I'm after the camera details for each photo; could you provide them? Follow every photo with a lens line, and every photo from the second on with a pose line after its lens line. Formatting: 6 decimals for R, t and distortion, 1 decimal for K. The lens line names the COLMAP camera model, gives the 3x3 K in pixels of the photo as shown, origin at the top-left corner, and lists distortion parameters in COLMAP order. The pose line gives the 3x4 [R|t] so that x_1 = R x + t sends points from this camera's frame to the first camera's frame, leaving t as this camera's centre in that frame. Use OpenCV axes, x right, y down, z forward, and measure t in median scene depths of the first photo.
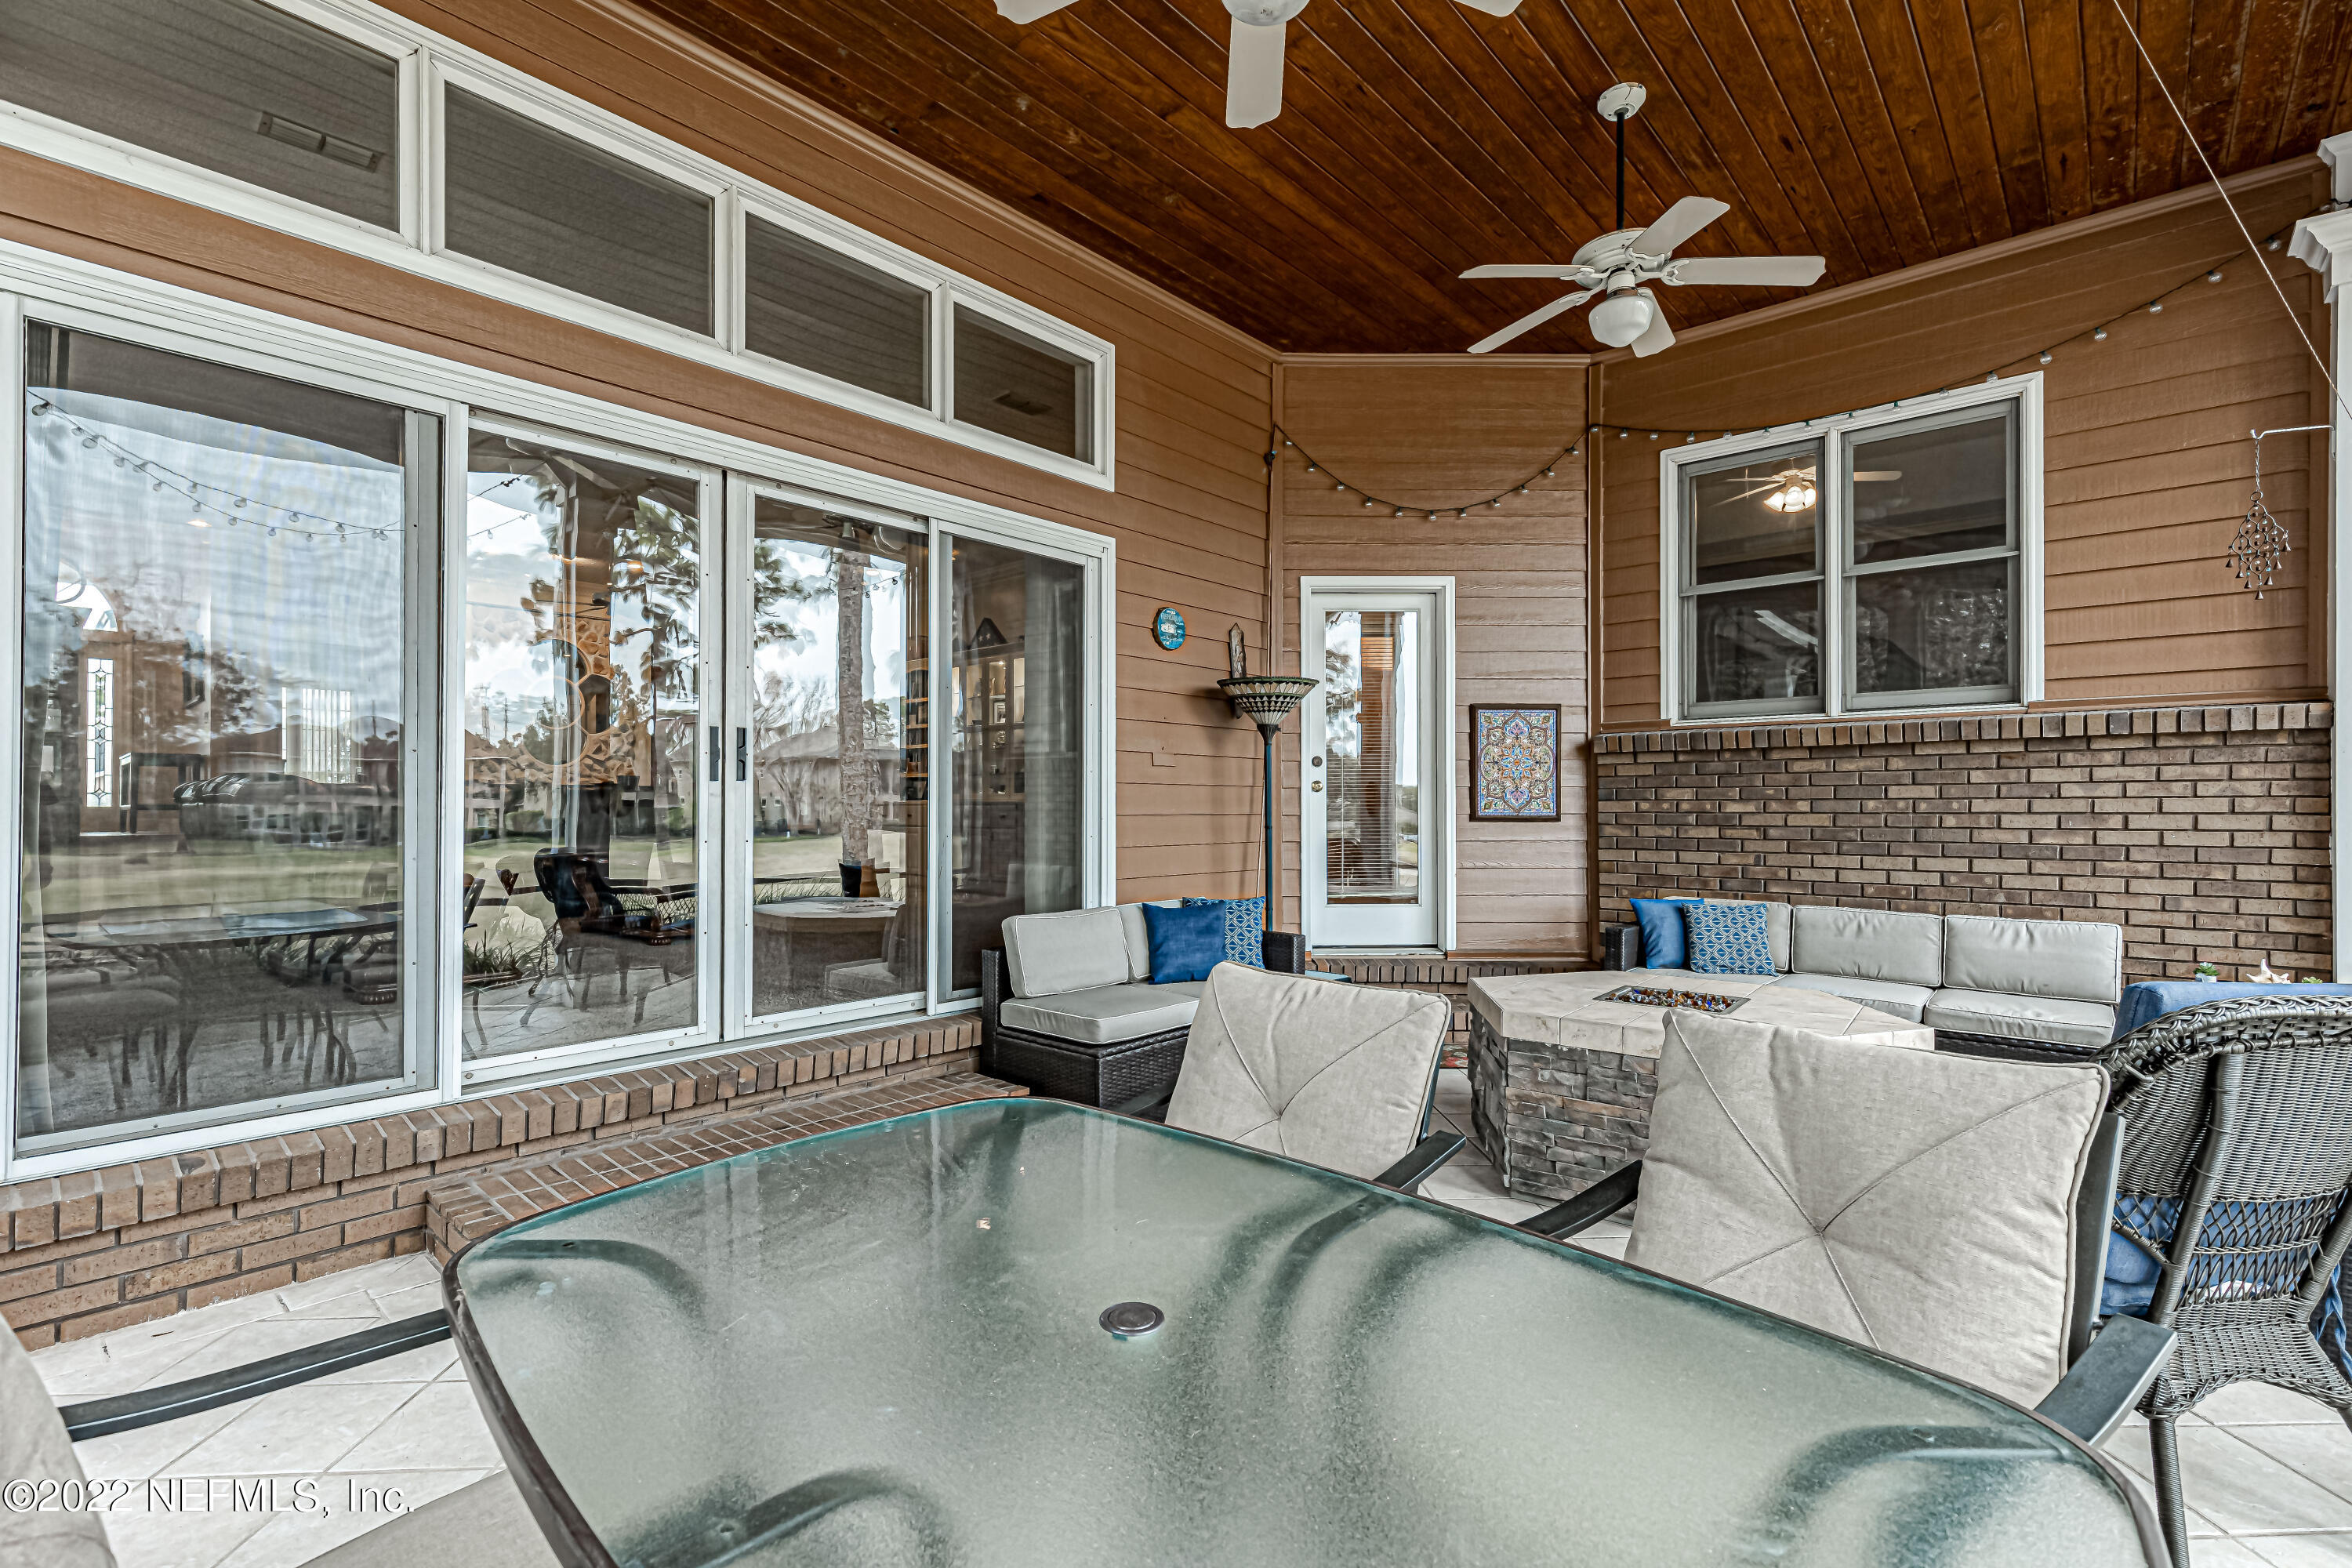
lens RADIAL K [[1074.1, 0, 1174.3], [0, 1074.1, 795.7], [0, 0, 1]] dist [0.011454, -0.000488]
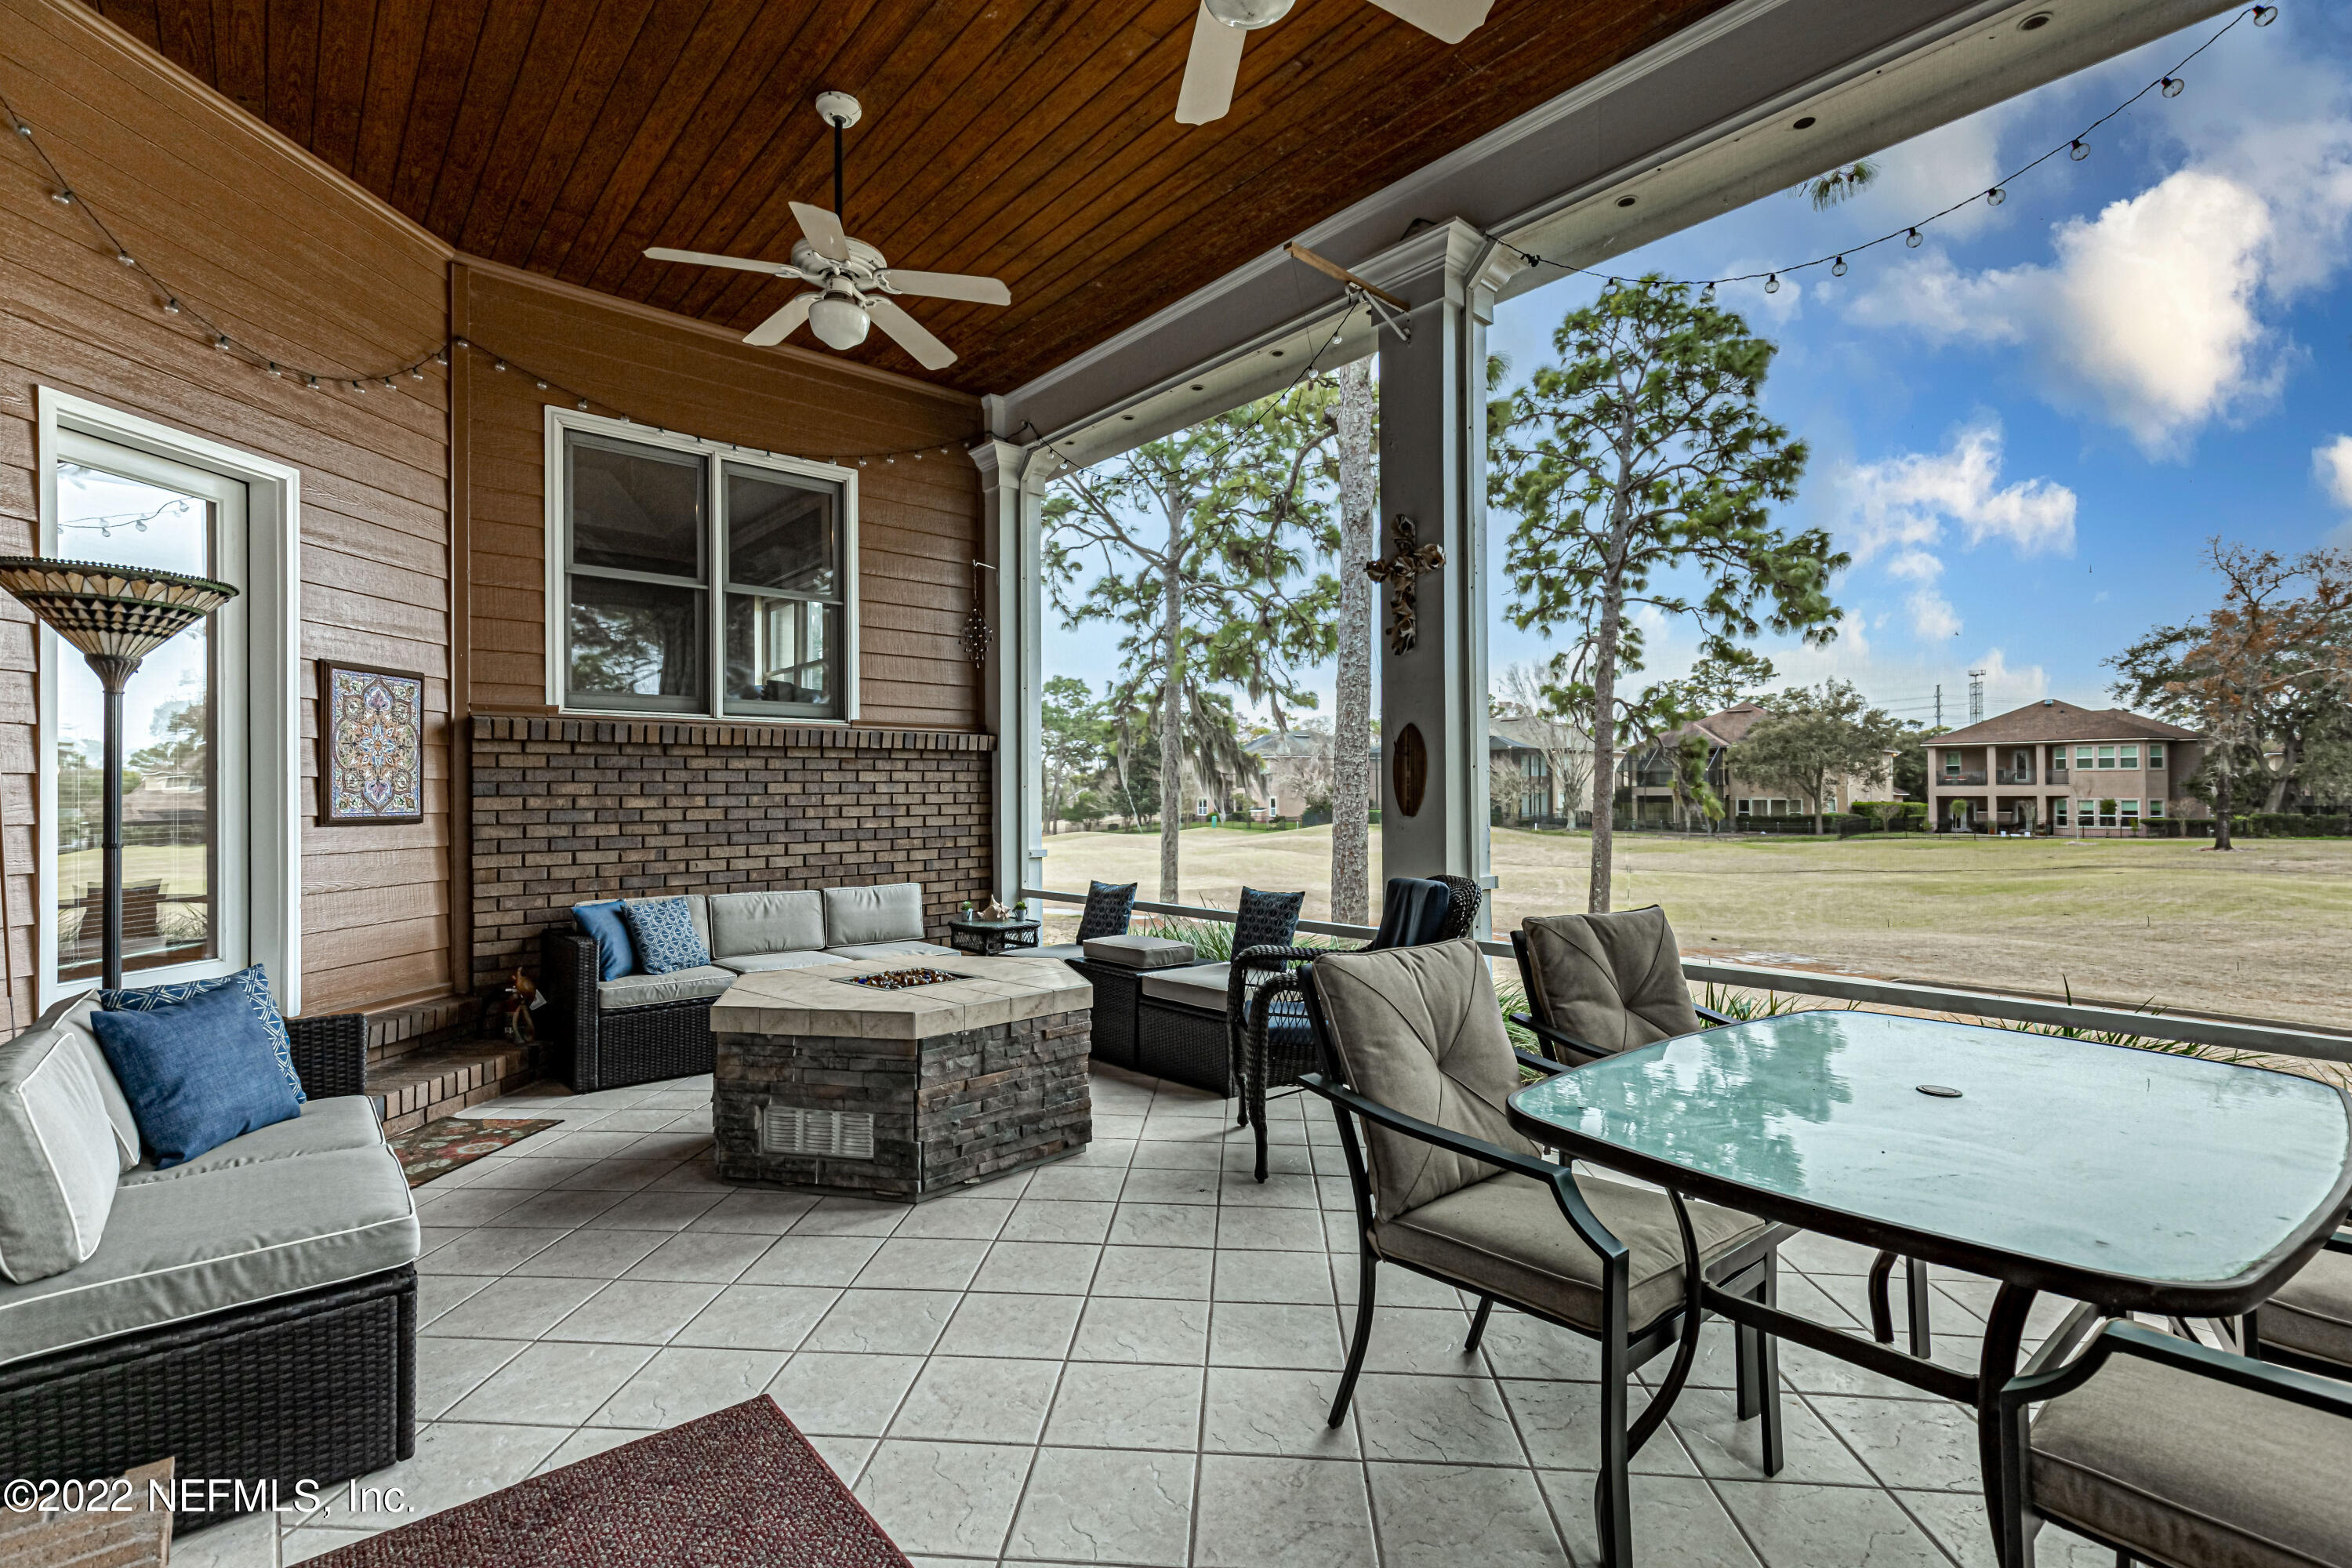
lens RADIAL K [[1074.1, 0, 1163.0], [0, 1074.1, 773.6], [0, 0, 1]] dist [0.011454, -0.000488]
pose [[0.131375, 0.020064, 0.991130, -0.381710], [-0.002032, 0.999799, -0.019970, 0.002706], [-0.991331, 0.000610, 0.131389, 0.396838]]
